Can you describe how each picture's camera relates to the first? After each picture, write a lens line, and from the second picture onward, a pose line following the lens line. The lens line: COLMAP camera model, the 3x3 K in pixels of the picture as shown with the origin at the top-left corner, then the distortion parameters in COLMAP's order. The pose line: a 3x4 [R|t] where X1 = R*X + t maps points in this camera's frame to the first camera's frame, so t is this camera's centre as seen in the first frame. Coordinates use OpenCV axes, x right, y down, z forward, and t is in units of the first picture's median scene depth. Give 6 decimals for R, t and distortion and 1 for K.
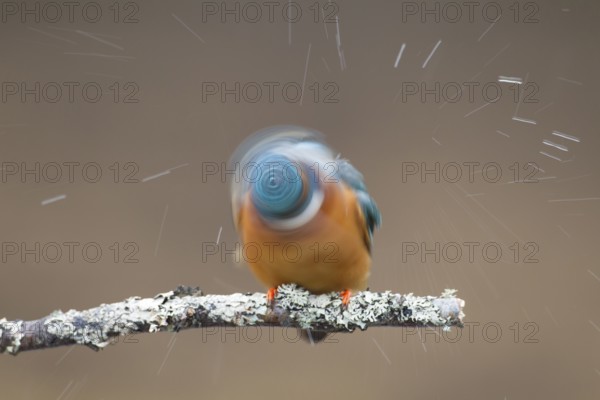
lens RADIAL K [[277.0, 0, 300.0], [0, 277.0, 200.0], [0, 0, 1]] dist [0.000473, 0.000202]
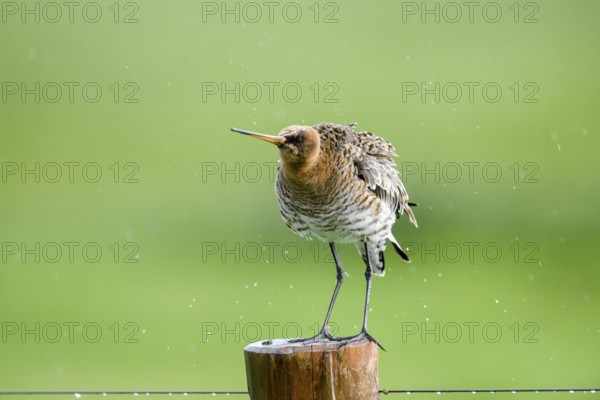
lens RADIAL K [[277.0, 0, 300.0], [0, 277.0, 200.0], [0, 0, 1]] dist [0.000473, 0.000202]
pose [[1.000000, 0.000487, -0.000414, 0.000174], [-0.000486, 0.999997, 0.002492, 0.694893], [0.000415, -0.002492, 0.999997, -0.001148]]
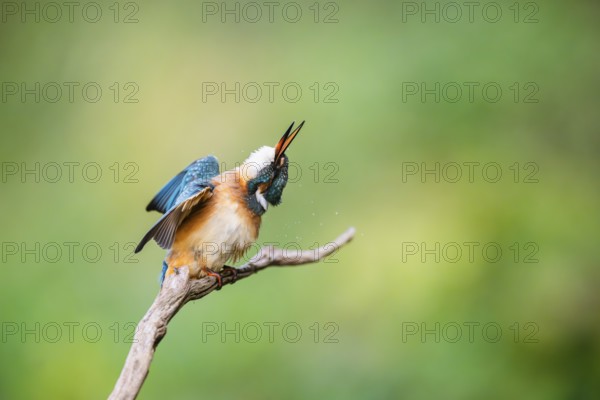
lens RADIAL K [[277.0, 0, 300.0], [0, 277.0, 200.0], [0, 0, 1]] dist [0.000473, 0.000202]
pose [[1.000000, 0.000133, -0.000111, -0.000074], [-0.000133, 0.999999, 0.001130, 0.287601], [0.000111, -0.001130, 0.999999, -0.000385]]
